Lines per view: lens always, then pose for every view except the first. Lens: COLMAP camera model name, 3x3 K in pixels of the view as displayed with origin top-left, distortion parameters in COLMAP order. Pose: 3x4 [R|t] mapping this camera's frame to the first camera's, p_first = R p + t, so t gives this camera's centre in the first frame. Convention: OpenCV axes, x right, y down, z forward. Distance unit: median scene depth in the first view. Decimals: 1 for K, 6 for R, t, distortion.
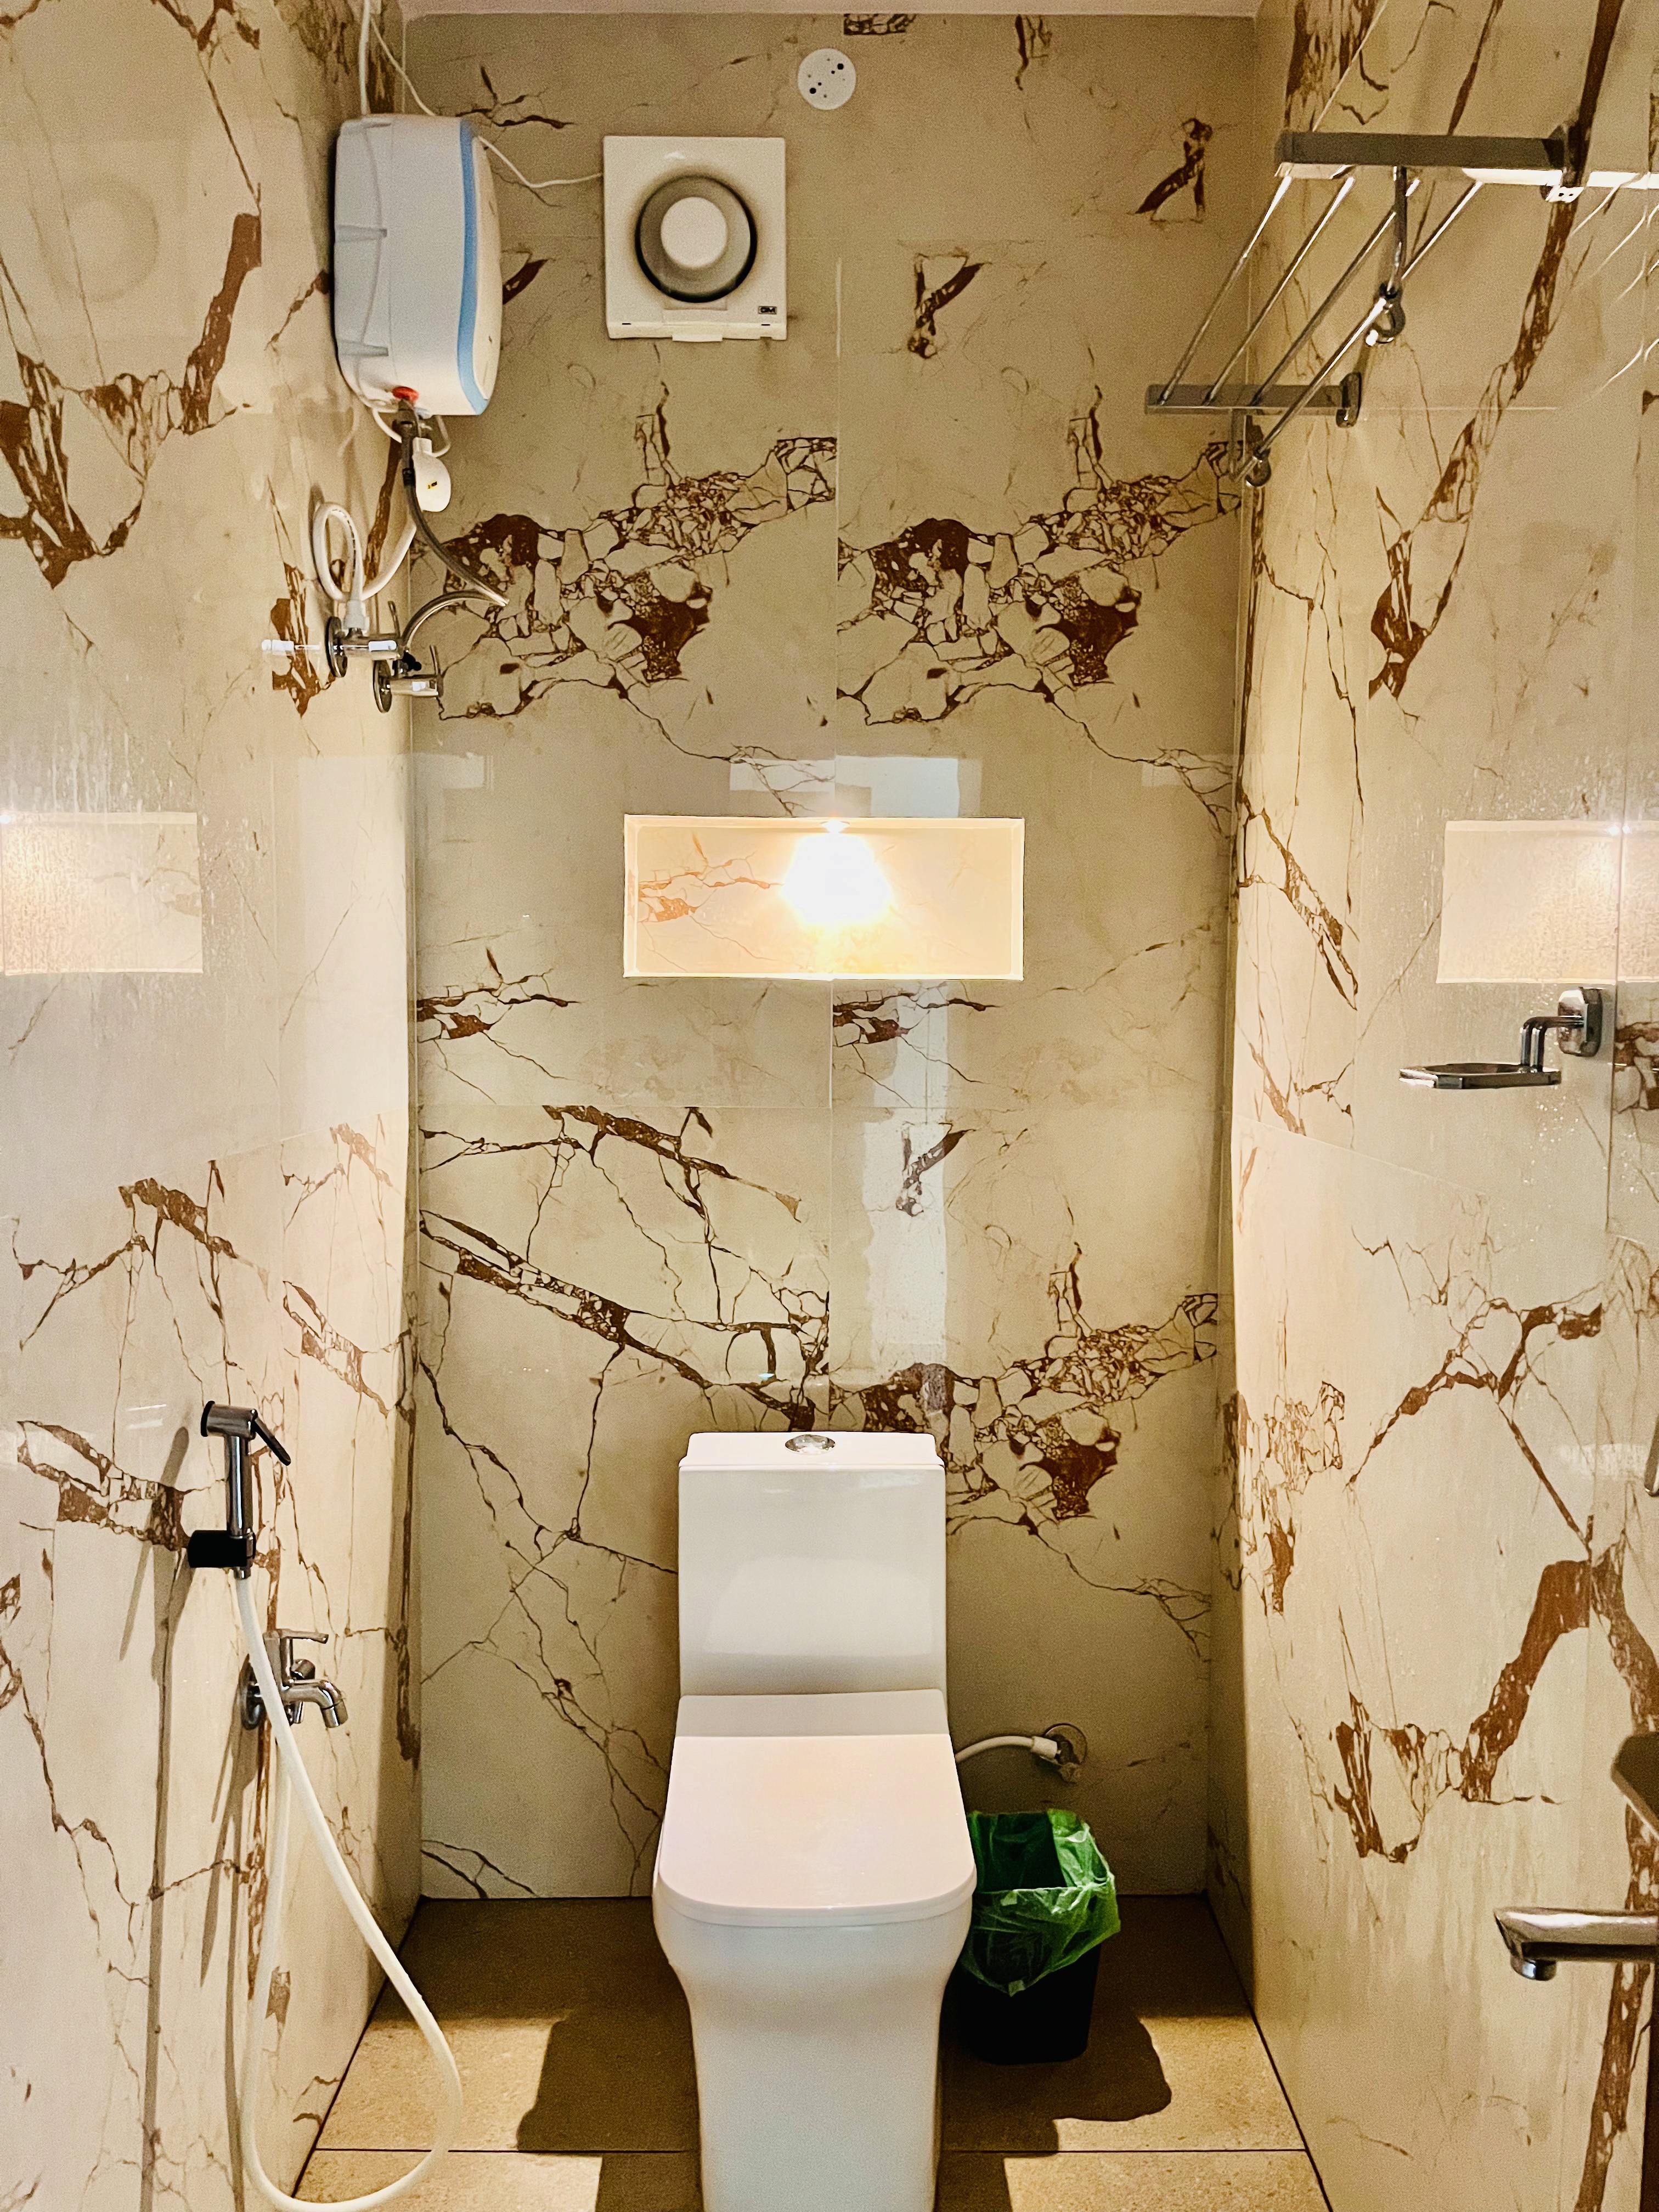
lens RADIAL K [[1665.7, 0, 829.9], [0, 1665.7, 1102.2], [0, 0, 1]] dist [0.049869, -0.075055]
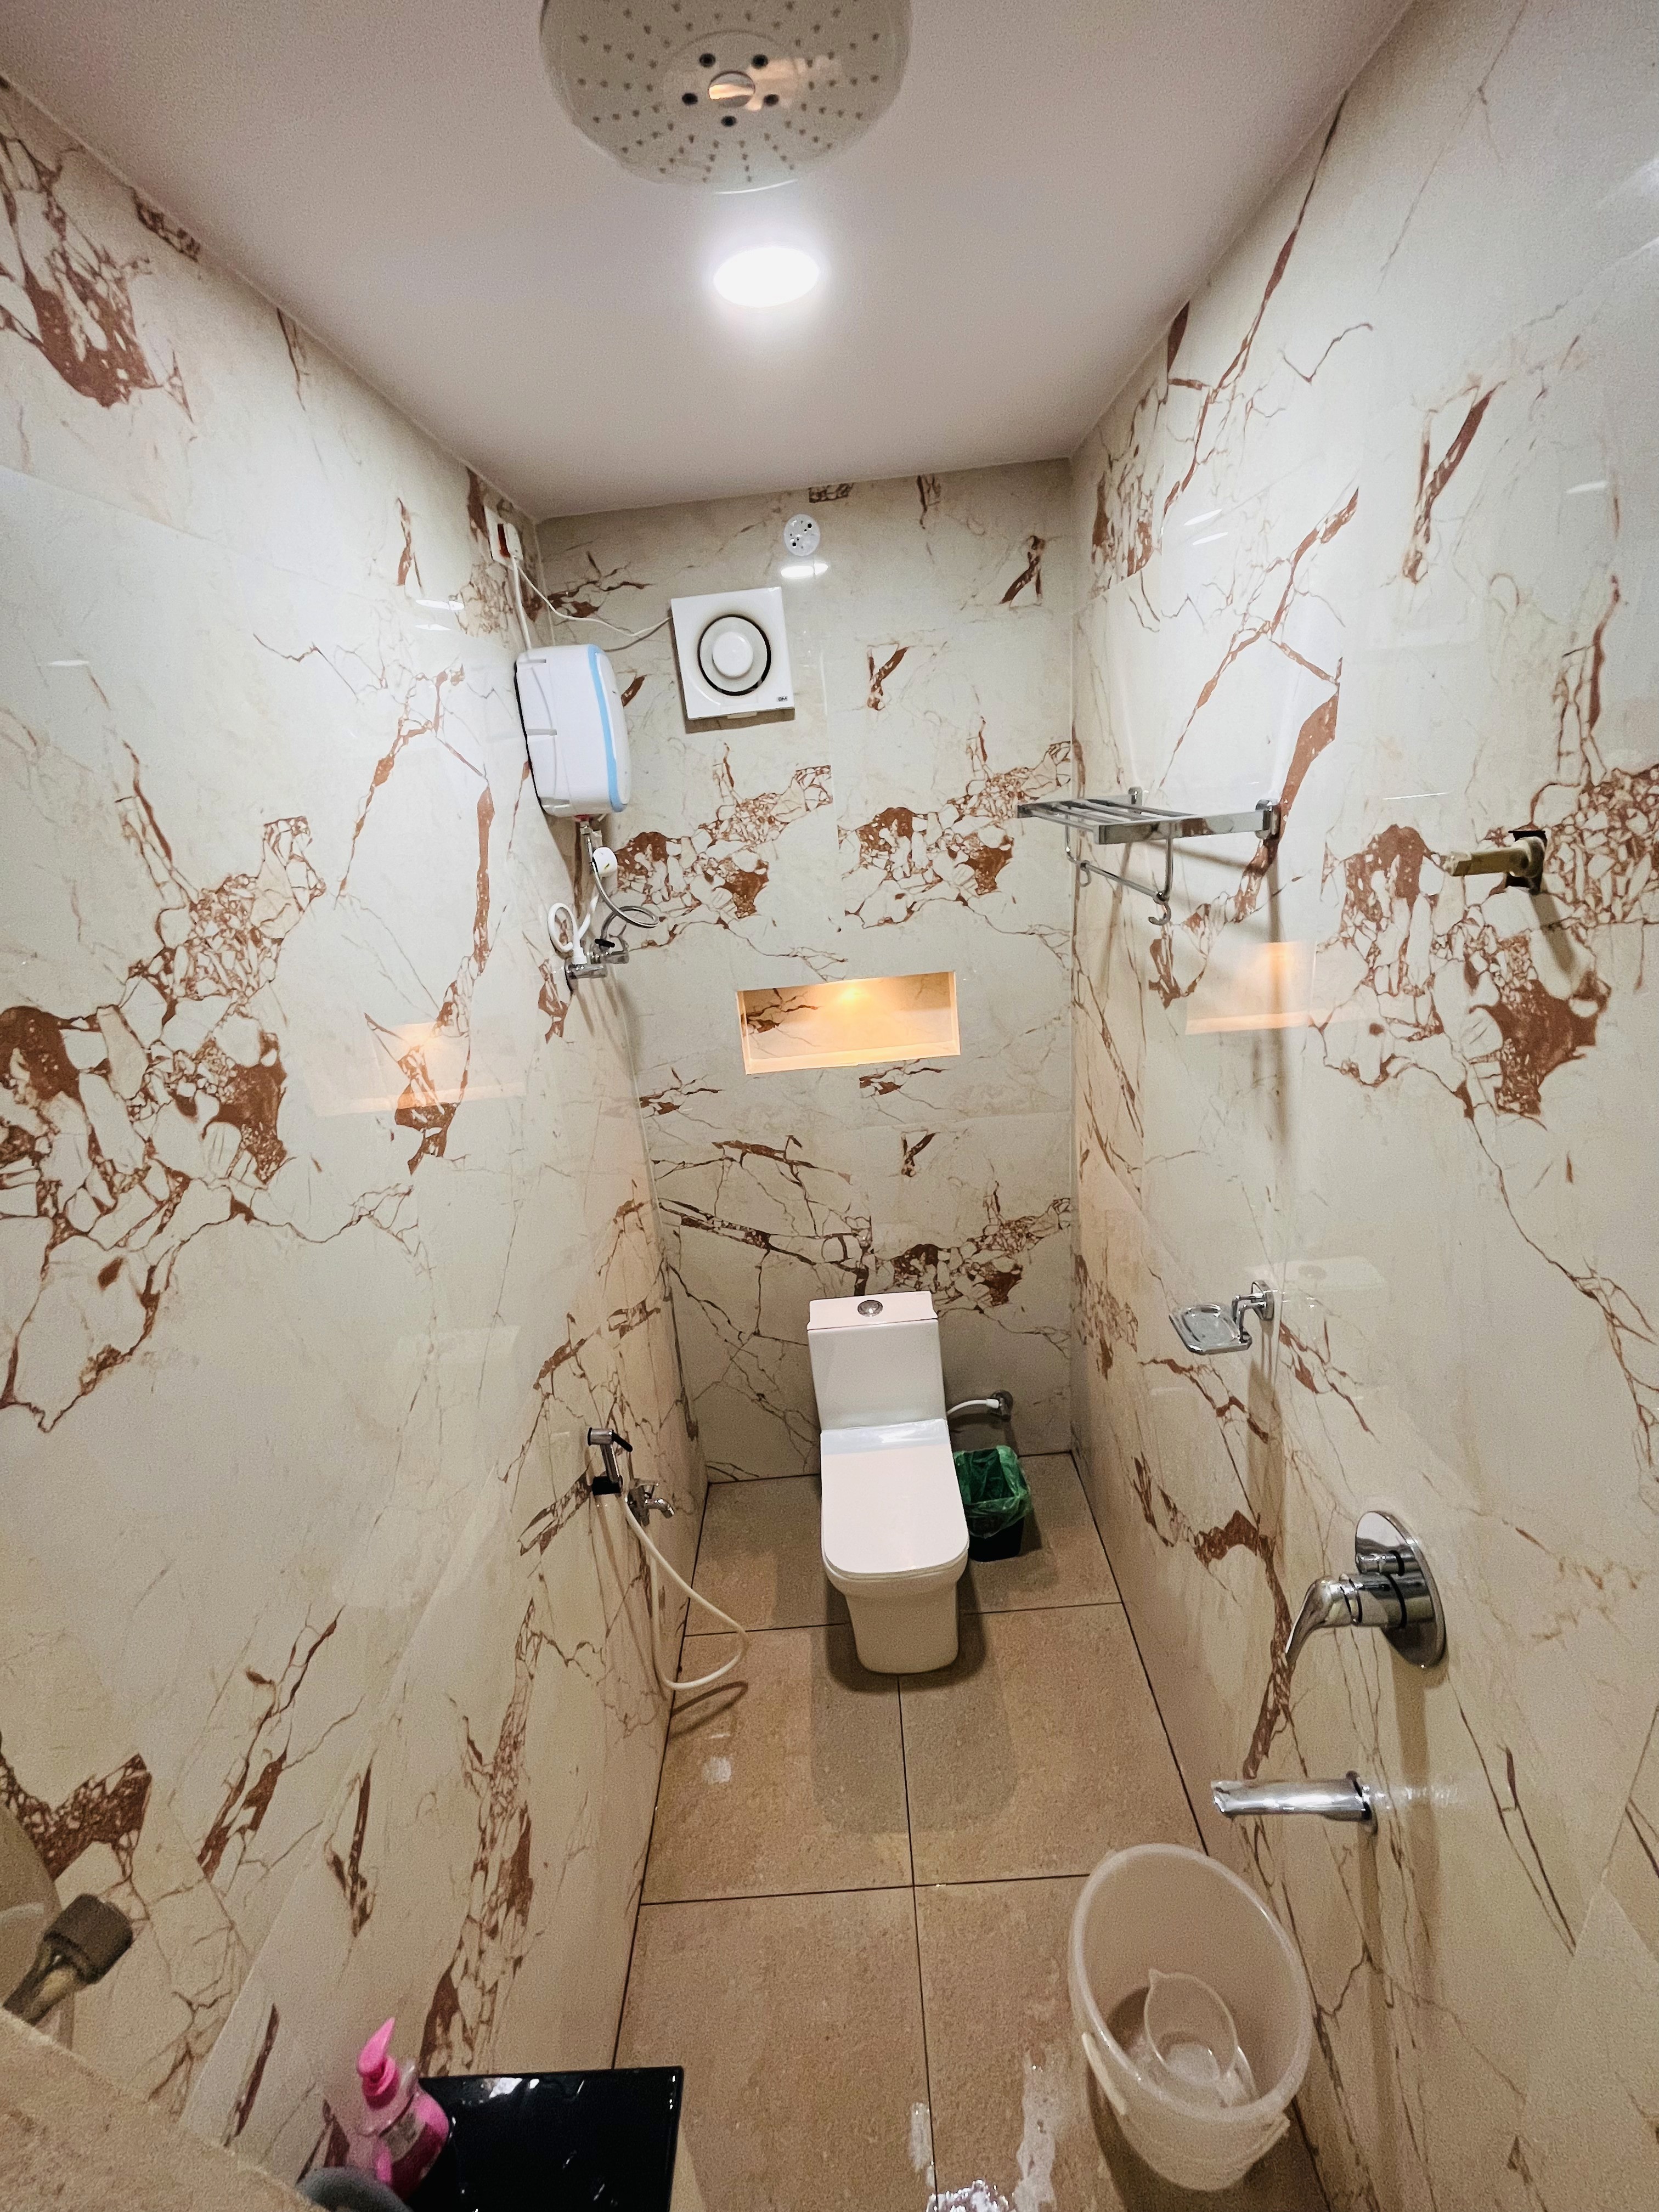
lens RADIAL K [[902.5, 0, 833.6], [0, 902.5, 1102.9], [0, 0, 1]] dist [-0.000923, 0.000756]
pose [[0.994762, -0.096261, -0.034382, 0.005662], [0.102054, 0.954319, 0.280819, -0.324380], [0.005779, -0.282857, 0.959145, 0.024116]]
